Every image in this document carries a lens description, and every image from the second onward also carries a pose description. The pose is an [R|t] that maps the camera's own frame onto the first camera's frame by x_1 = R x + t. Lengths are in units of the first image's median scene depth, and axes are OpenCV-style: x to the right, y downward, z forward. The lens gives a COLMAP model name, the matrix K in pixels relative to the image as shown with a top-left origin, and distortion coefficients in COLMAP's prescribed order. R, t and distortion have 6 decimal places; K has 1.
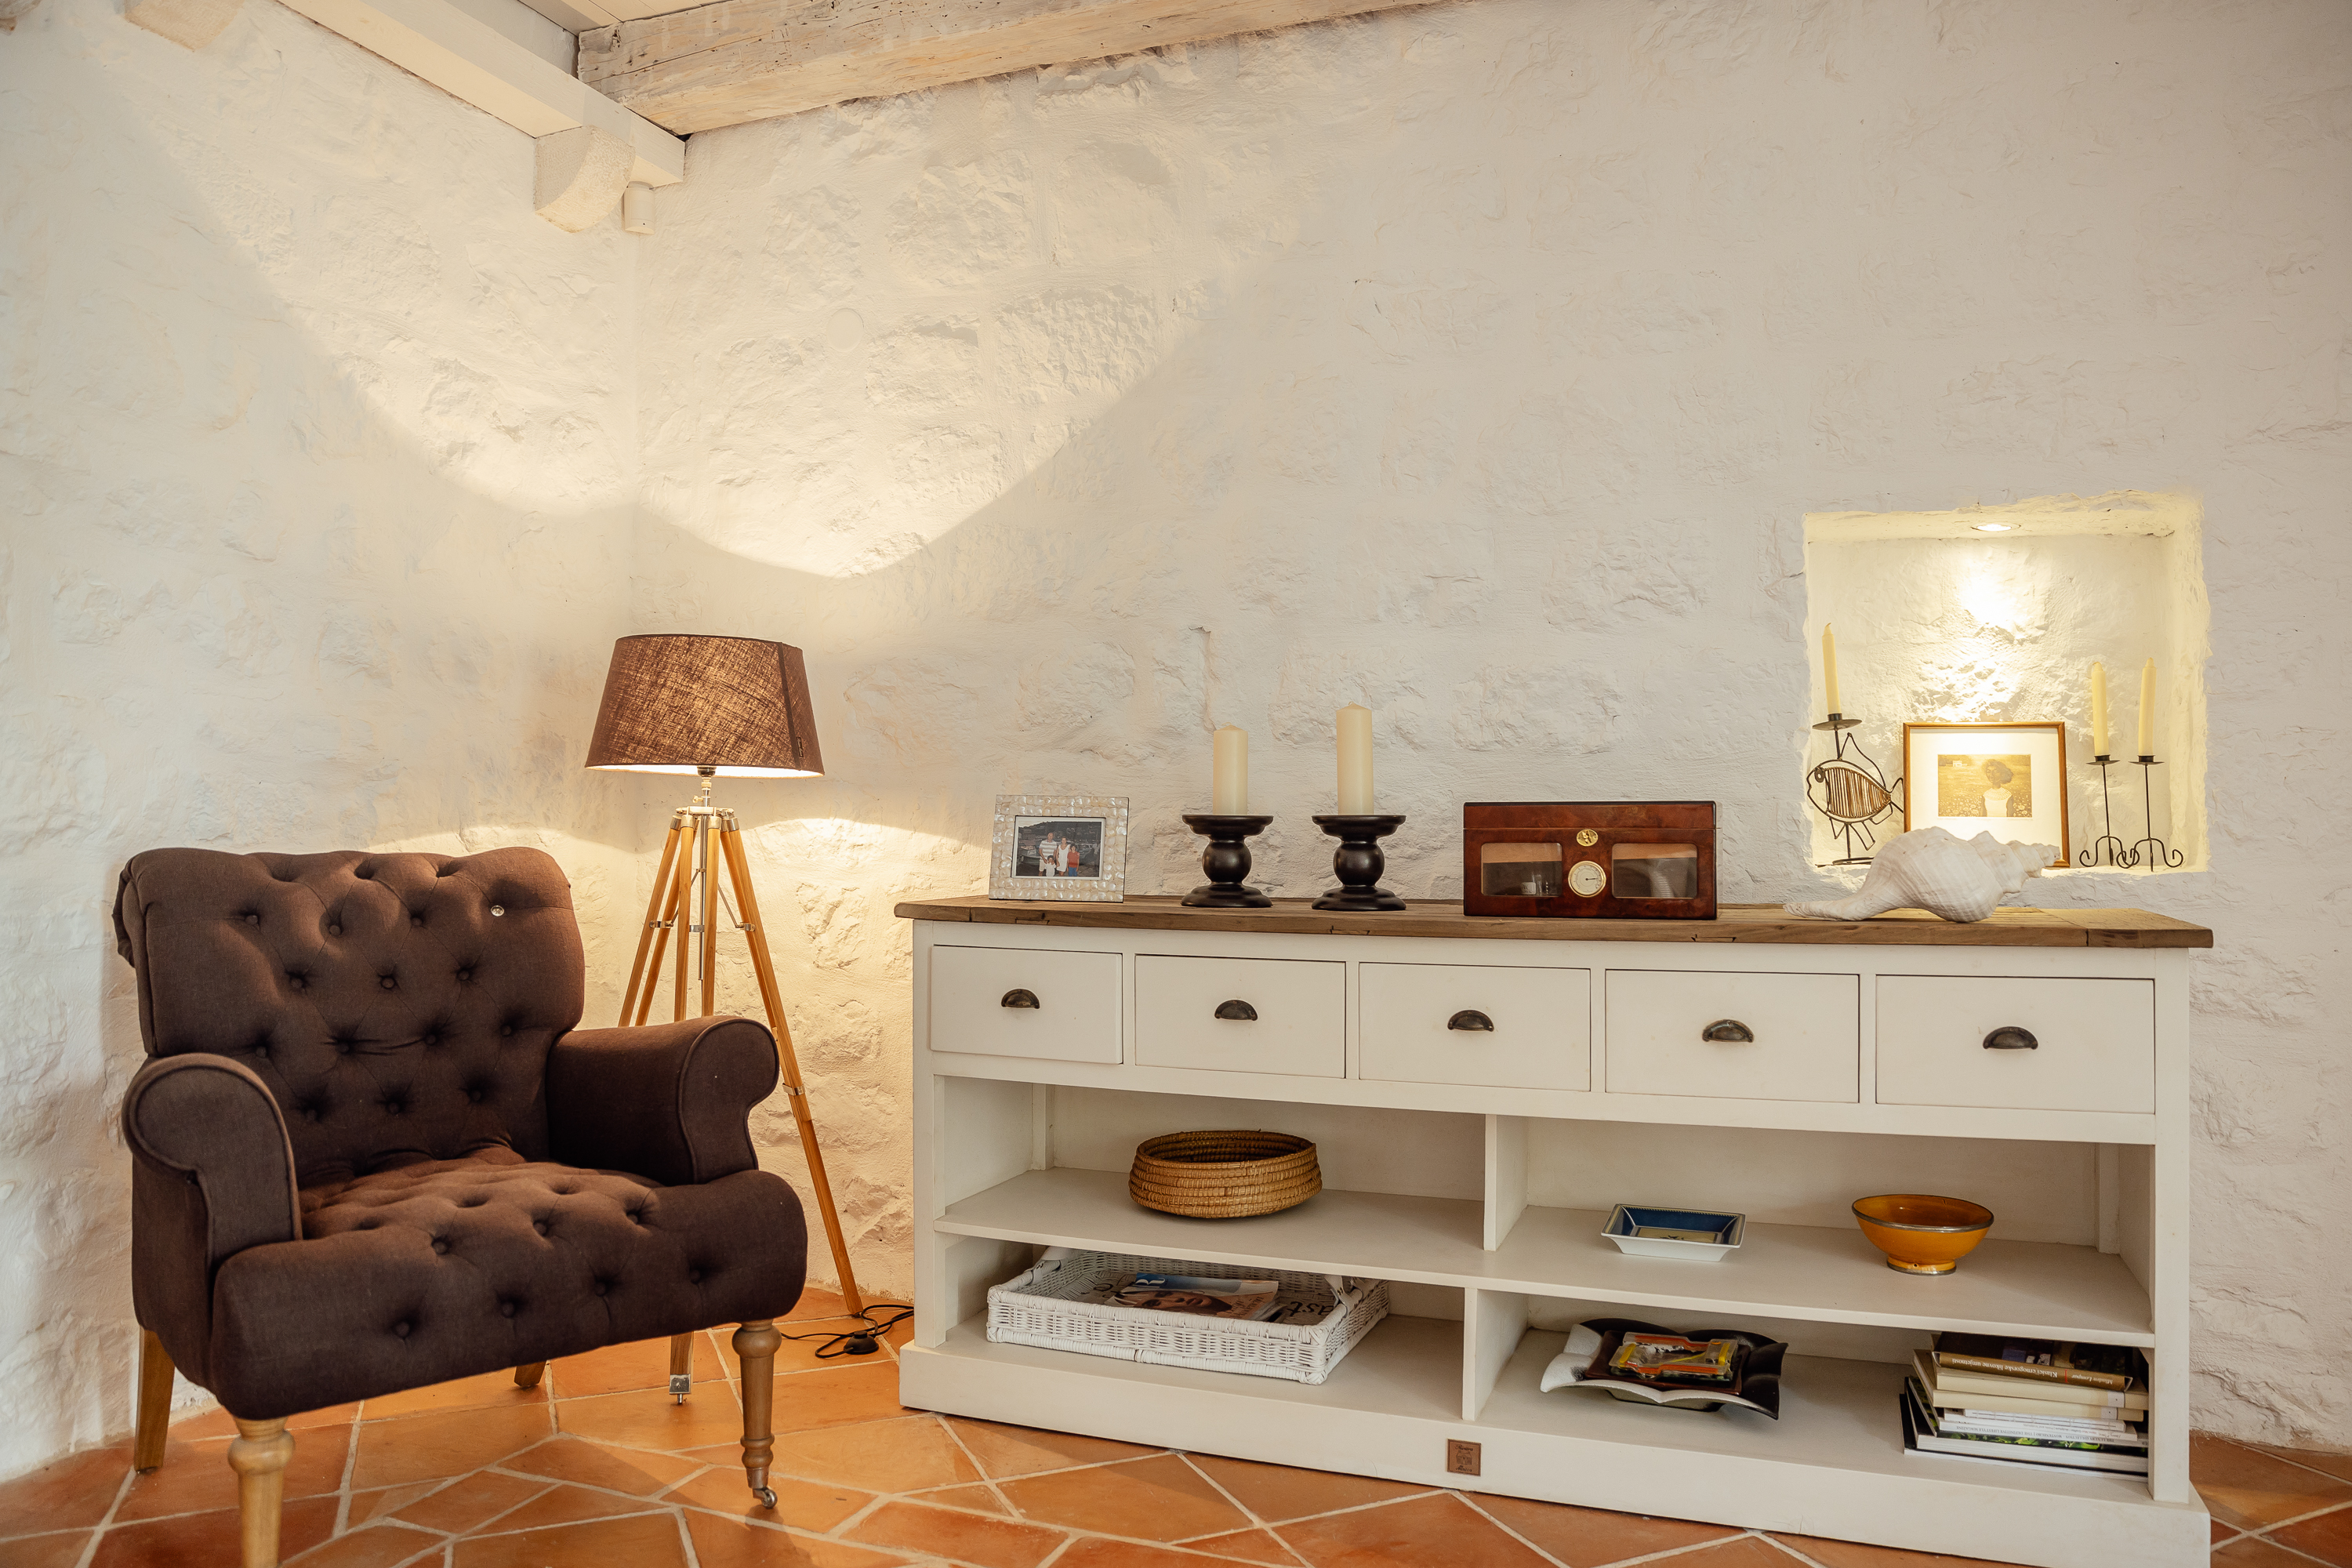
lens RADIAL K [[1616.3, 0, 1158.8], [0, 1616.3, 794.9], [0, 0, 1]] dist [-0.078711, 0.033710]
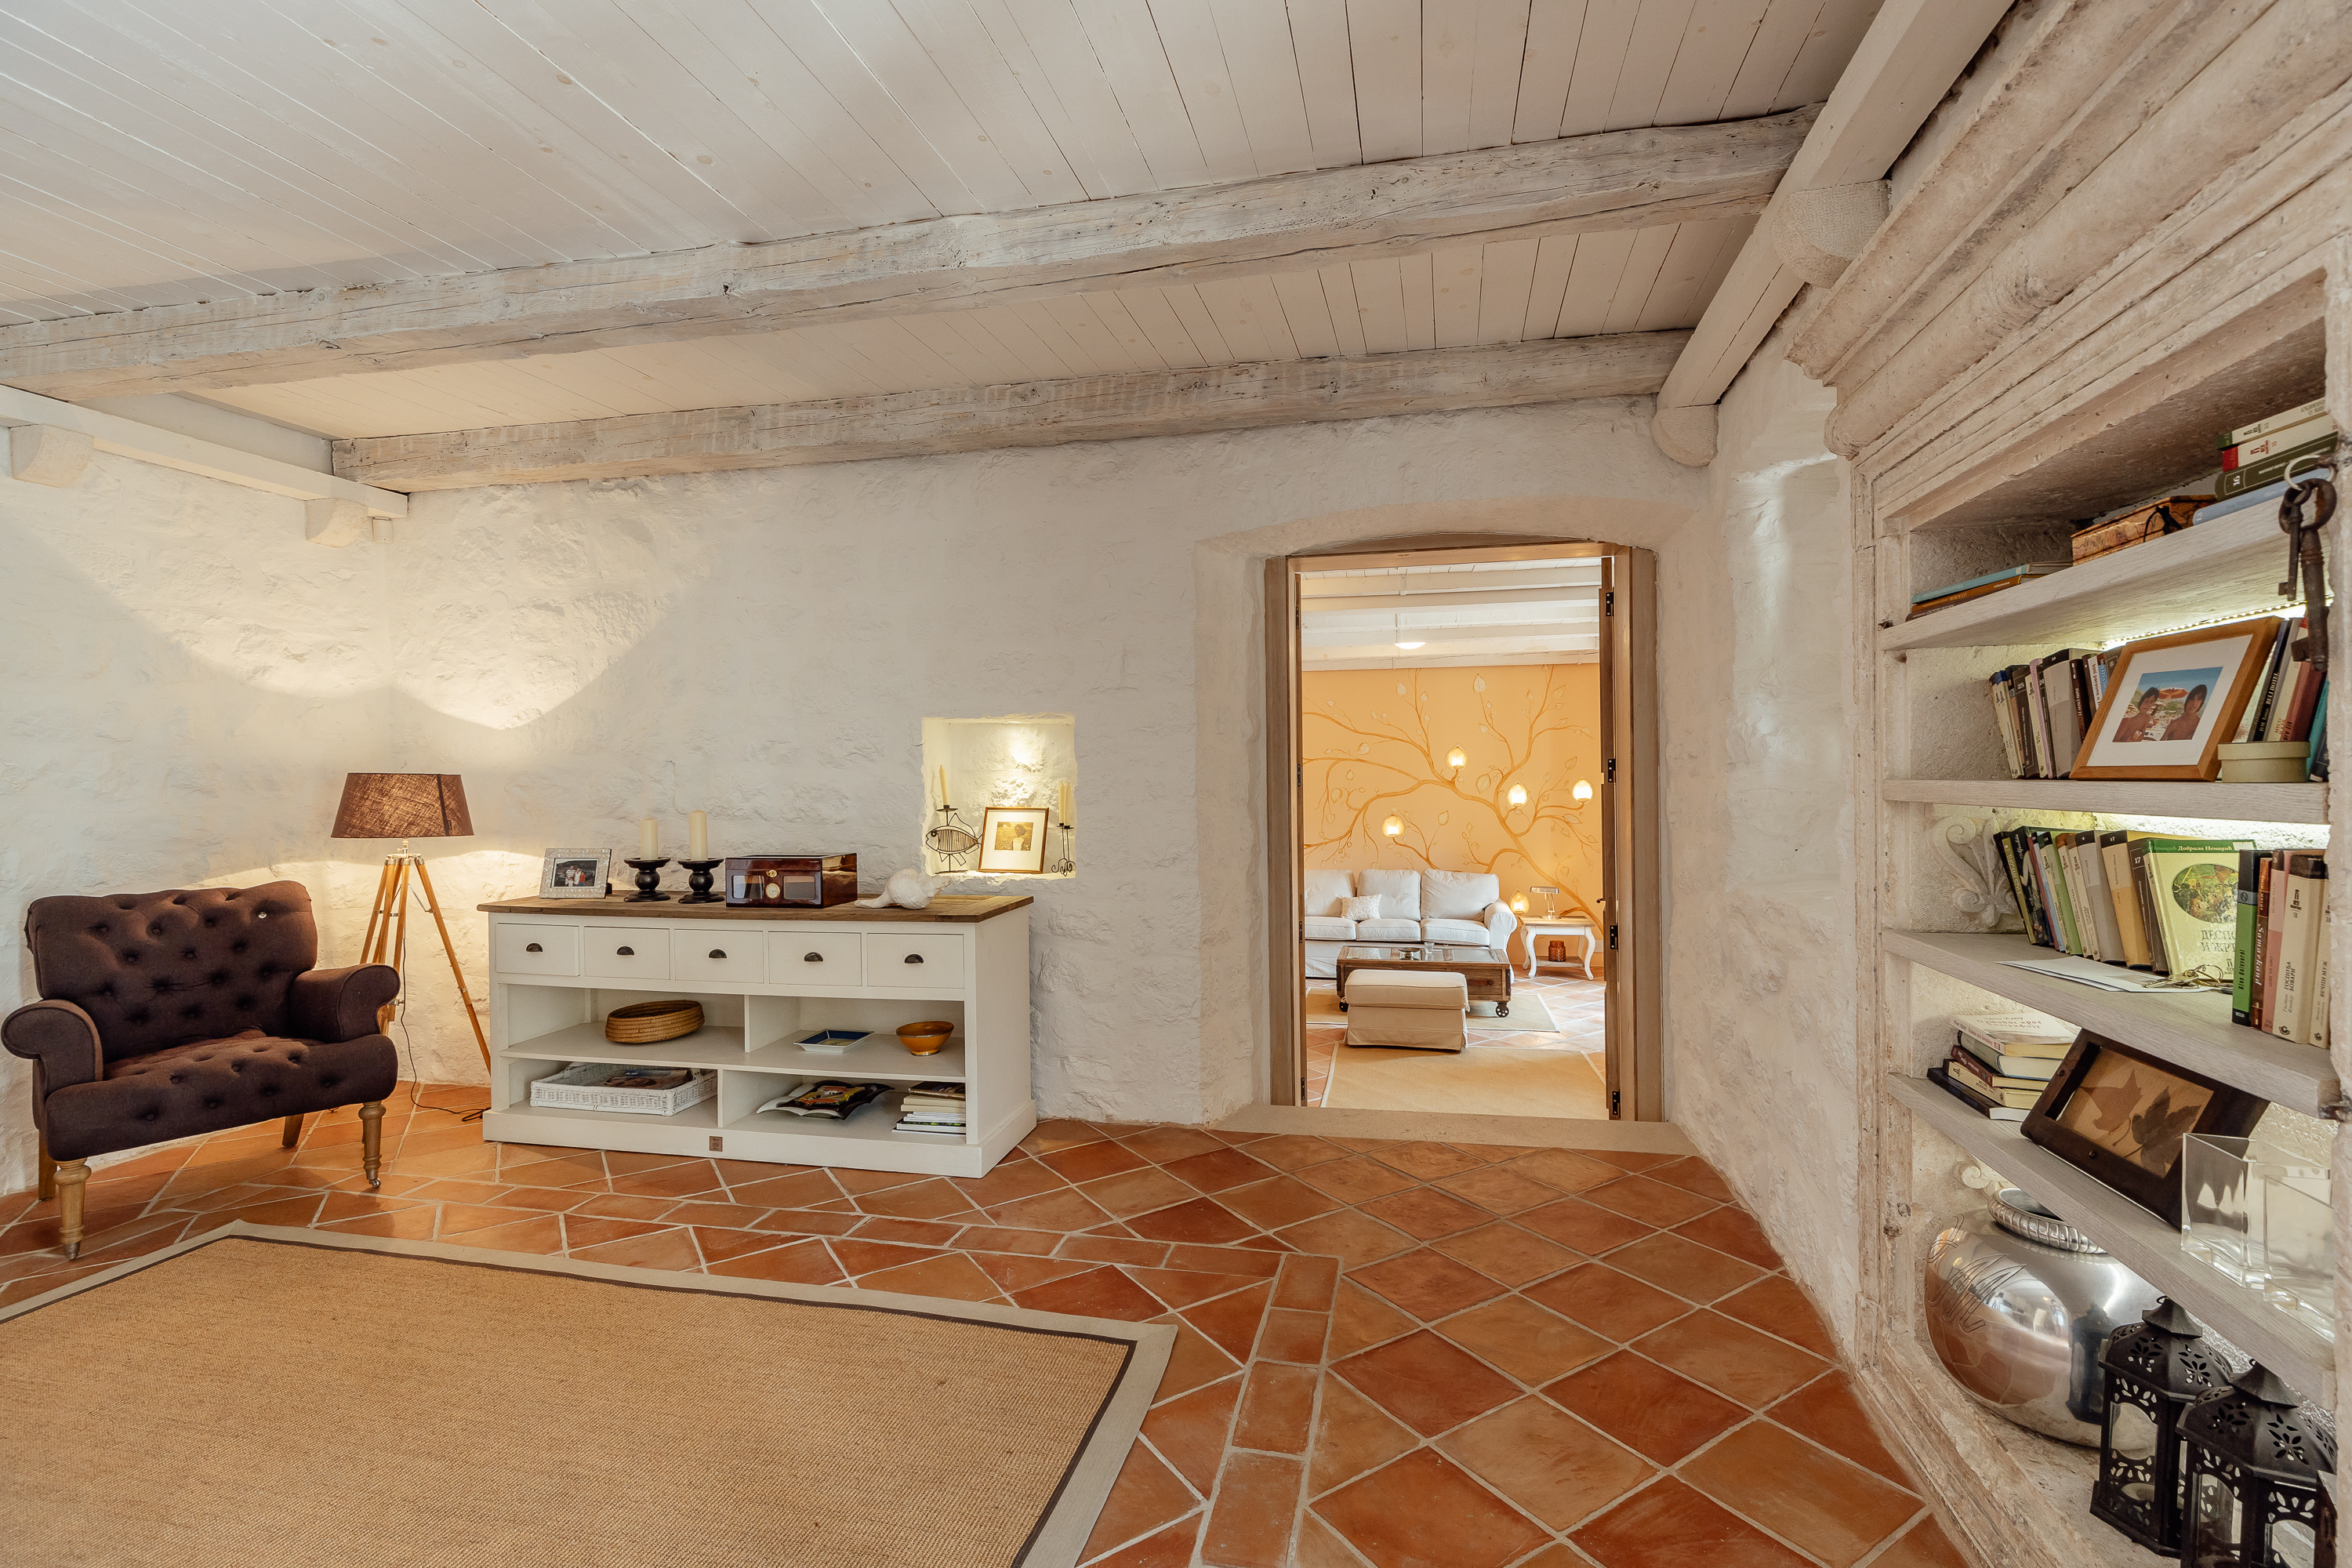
lens RADIAL K [[1046.4, 0, 1176.3], [0, 1046.4, 782.3], [0, 0, 1]] dist [0.006979, -0.001014]
pose [[0.987725, -0.012192, 0.155724, 0.526482], [0.007925, 0.999577, 0.027994, -0.124115], [-0.155999, -0.026416, 0.987404, -0.505665]]
